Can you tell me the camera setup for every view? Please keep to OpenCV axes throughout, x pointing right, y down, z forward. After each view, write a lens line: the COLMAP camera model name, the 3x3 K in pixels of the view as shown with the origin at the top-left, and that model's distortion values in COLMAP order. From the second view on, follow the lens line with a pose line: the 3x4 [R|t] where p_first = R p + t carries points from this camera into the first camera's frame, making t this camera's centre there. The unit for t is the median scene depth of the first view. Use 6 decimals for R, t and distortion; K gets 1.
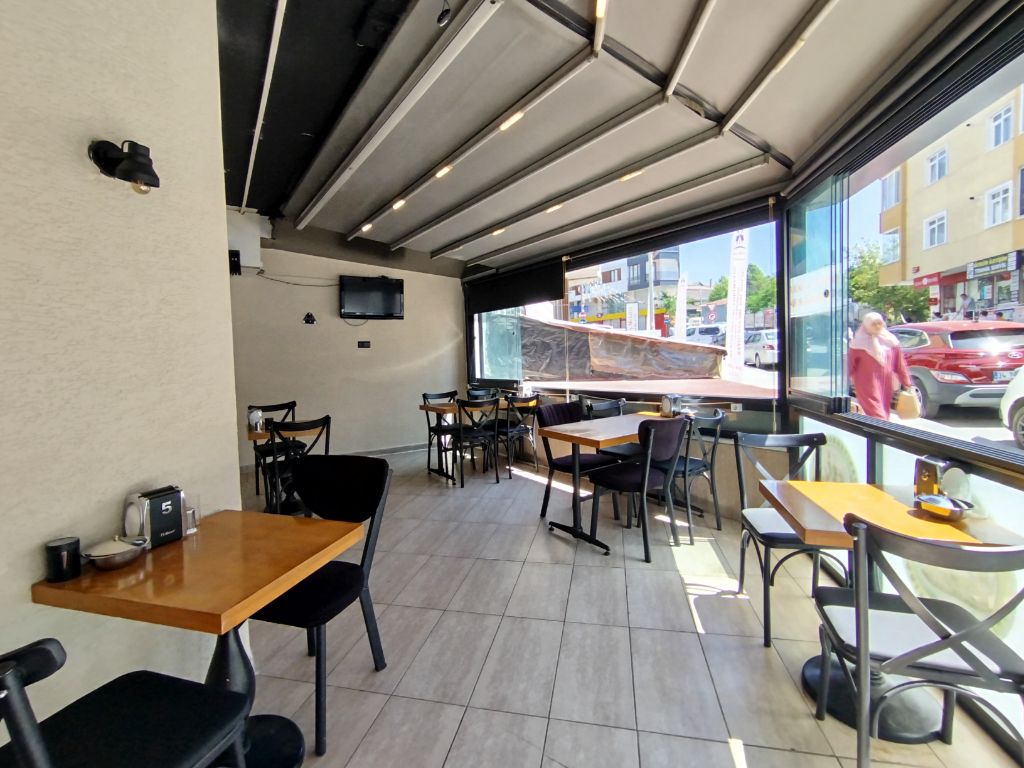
lens RADIAL K [[454.6, 0, 506.9], [0, 454.6, 375.2], [0, 0, 1]] dist [-0.052265, 0.024179]
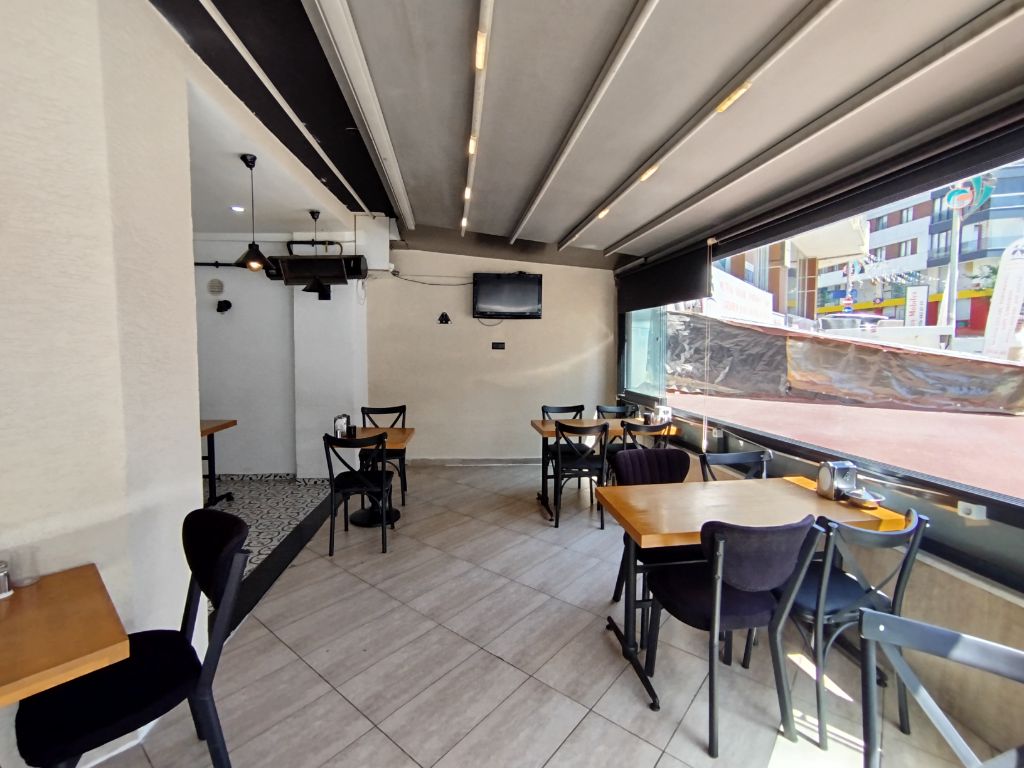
lens RADIAL K [[464.1, 0, 509.6], [0, 464.1, 375.9], [0, 0, 1]] dist [-0.038535, 0.026936]
pose [[0.891847, 0.058923, -0.448484, 0.133086], [-0.047799, 0.998205, 0.036095, -0.039258], [0.449806, -0.010754, 0.893062, 0.142887]]
